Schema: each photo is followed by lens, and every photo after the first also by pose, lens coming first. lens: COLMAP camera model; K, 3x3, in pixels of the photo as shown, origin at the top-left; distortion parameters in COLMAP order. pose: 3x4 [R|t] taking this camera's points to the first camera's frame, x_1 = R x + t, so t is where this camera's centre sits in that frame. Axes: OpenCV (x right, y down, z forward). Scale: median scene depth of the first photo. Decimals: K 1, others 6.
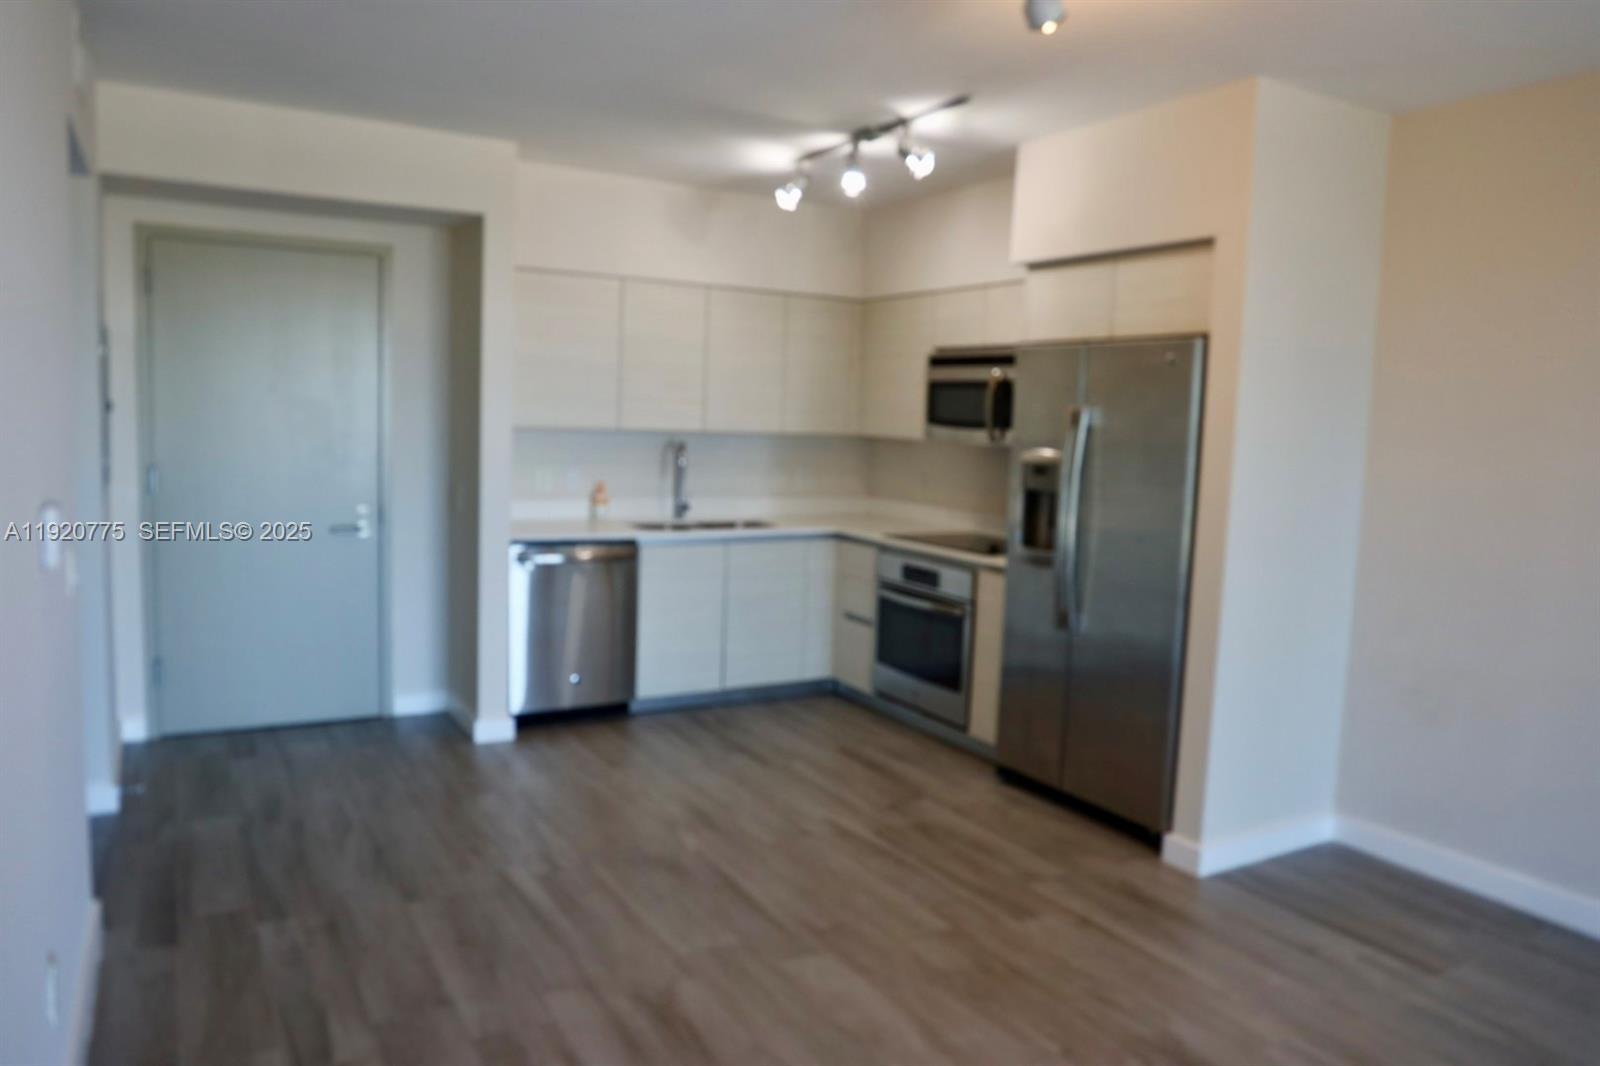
lens RADIAL K [[1123.0, 0, 805.7], [0, 1123.0, 526.4], [0, 0, 1]] dist [-0.033480, 0.003899]
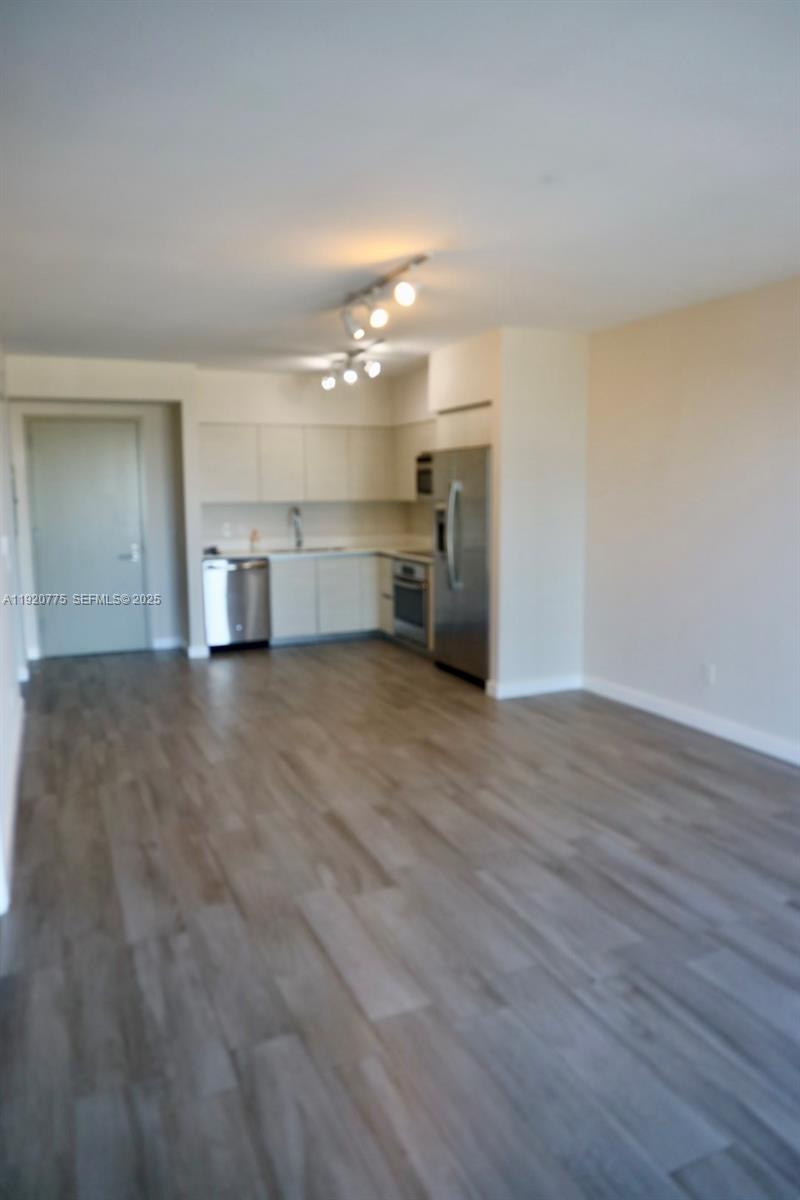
lens RADIAL K [[842.3, 0, 400.0], [0, 842.3, 600.0], [0, 0, 1]] dist [-0.033480, 0.003899]
pose [[0.991569, -0.027115, -0.126710, 0.283019], [0.031217, 0.999047, 0.030502, 0.051551], [0.125763, -0.034200, 0.991471, -0.474169]]
